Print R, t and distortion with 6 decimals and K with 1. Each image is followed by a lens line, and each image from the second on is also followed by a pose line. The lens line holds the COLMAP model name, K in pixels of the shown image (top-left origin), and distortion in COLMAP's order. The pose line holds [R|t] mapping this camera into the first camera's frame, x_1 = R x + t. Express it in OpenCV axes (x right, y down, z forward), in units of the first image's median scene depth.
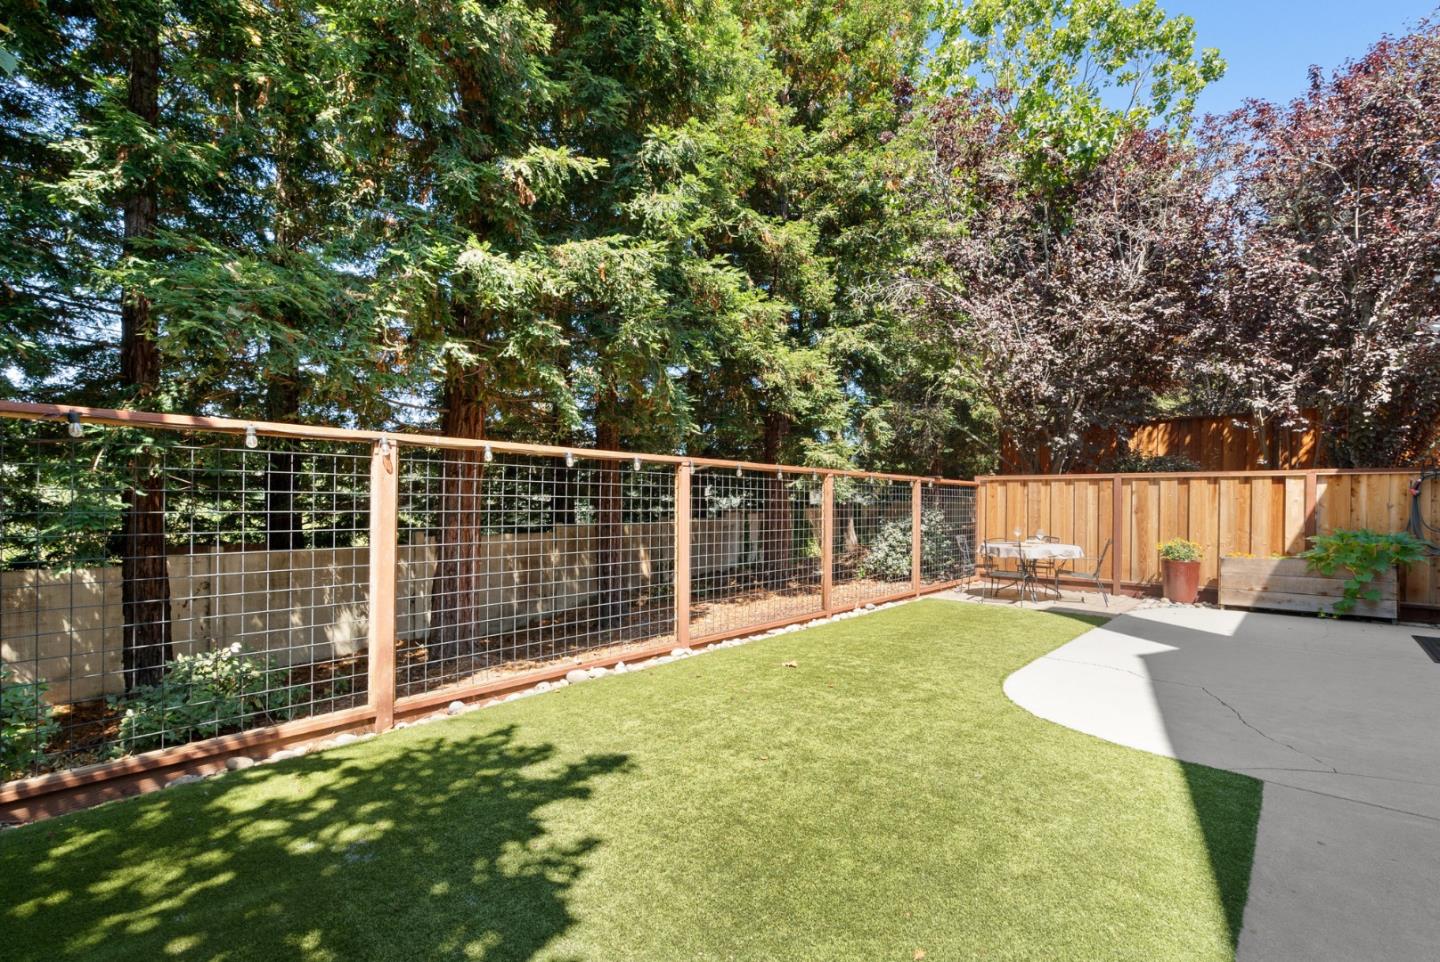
lens RADIAL K [[658.8, 0, 715.4], [0, 658.8, 505.1], [0, 0, 1]] dist [-0.001156, 0.000030]
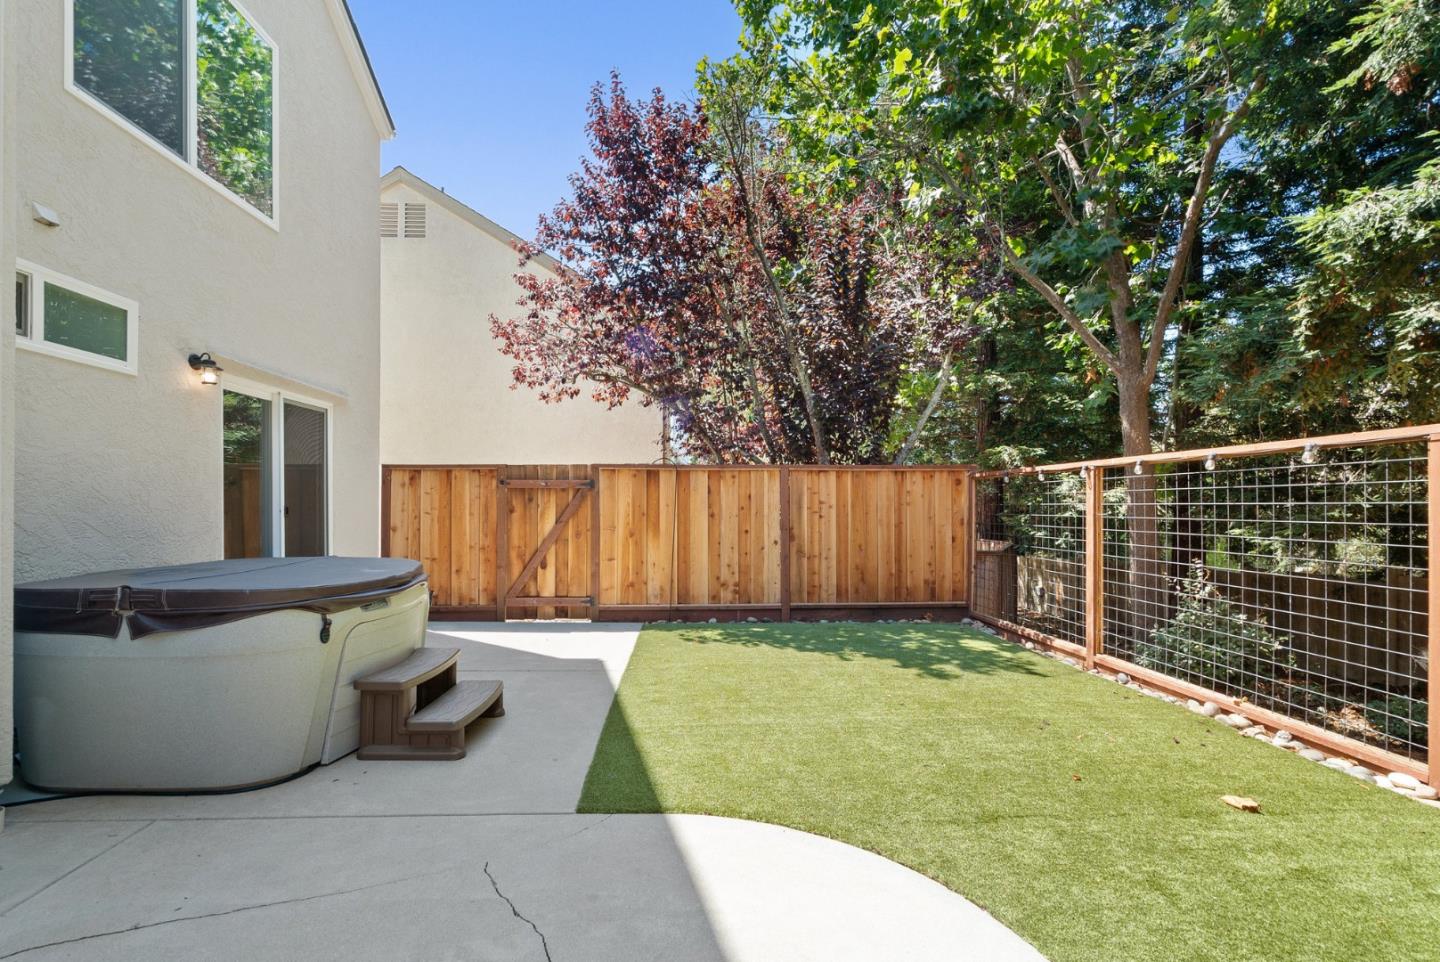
lens RADIAL K [[658.8, 0, 715.4], [0, 658.8, 505.1], [0, 0, 1]] dist [-0.001156, 0.000030]
pose [[-0.714709, -0.016551, -0.699226, 0.412749], [-0.014215, 0.999857, -0.009137, 0.002426], [0.699278, 0.003409, -0.714842, 0.545918]]
